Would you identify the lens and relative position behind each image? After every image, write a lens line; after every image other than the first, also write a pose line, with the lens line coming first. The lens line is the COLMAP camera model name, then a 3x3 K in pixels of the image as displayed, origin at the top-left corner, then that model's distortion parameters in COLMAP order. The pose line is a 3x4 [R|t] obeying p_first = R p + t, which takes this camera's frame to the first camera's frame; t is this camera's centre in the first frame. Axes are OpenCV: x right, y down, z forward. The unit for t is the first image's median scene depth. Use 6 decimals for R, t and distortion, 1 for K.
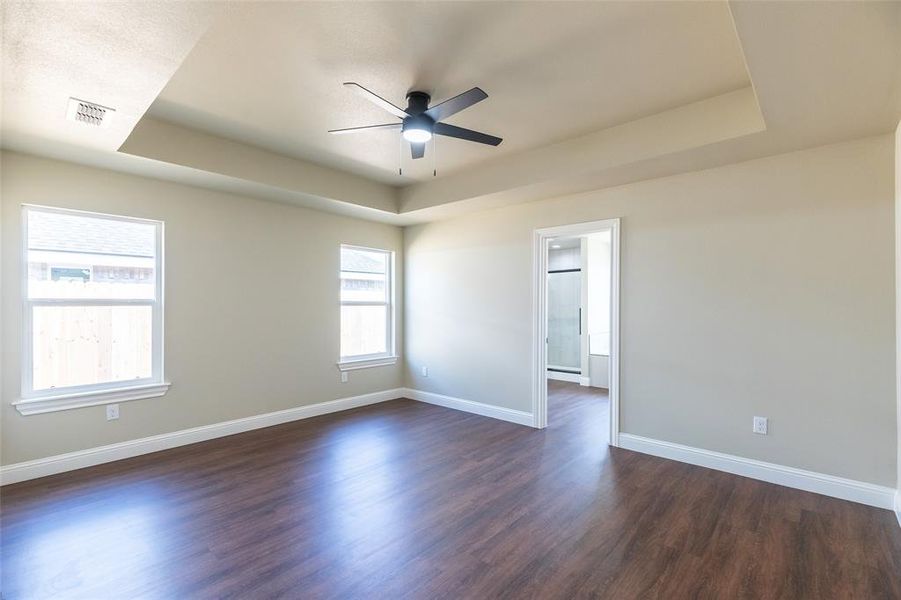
lens RADIAL K [[405.4, 0, 448.3], [0, 405.4, 299.1], [0, 0, 1]] dist [0.002376, -0.000619]
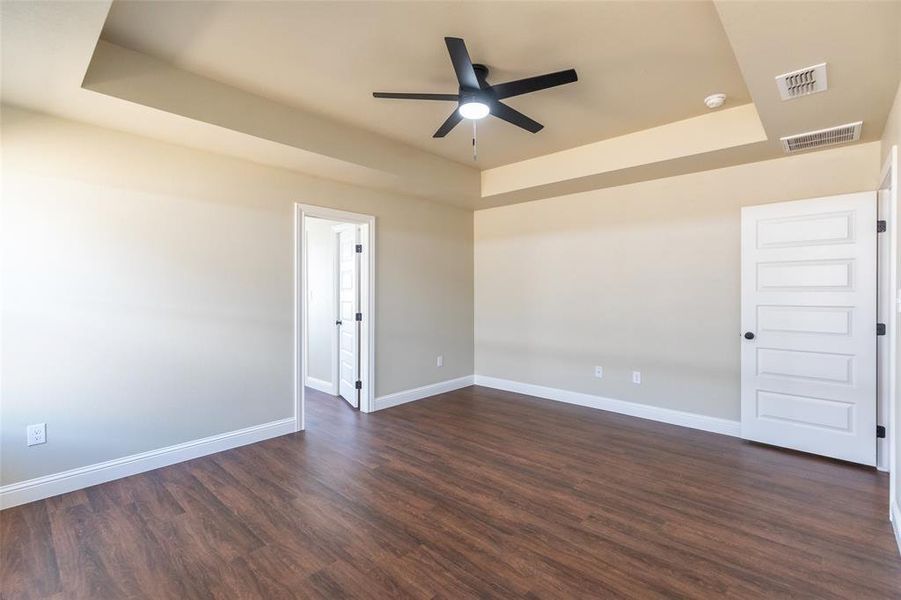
lens RADIAL K [[405.4, 0, 448.3], [0, 405.4, 299.1], [0, 0, 1]] dist [0.002376, -0.000619]
pose [[-0.002757, -0.029075, 0.999573, -0.843497], [-0.027397, 0.999204, 0.028989, -0.001113], [-0.999621, -0.027305, -0.003552, 0.880987]]
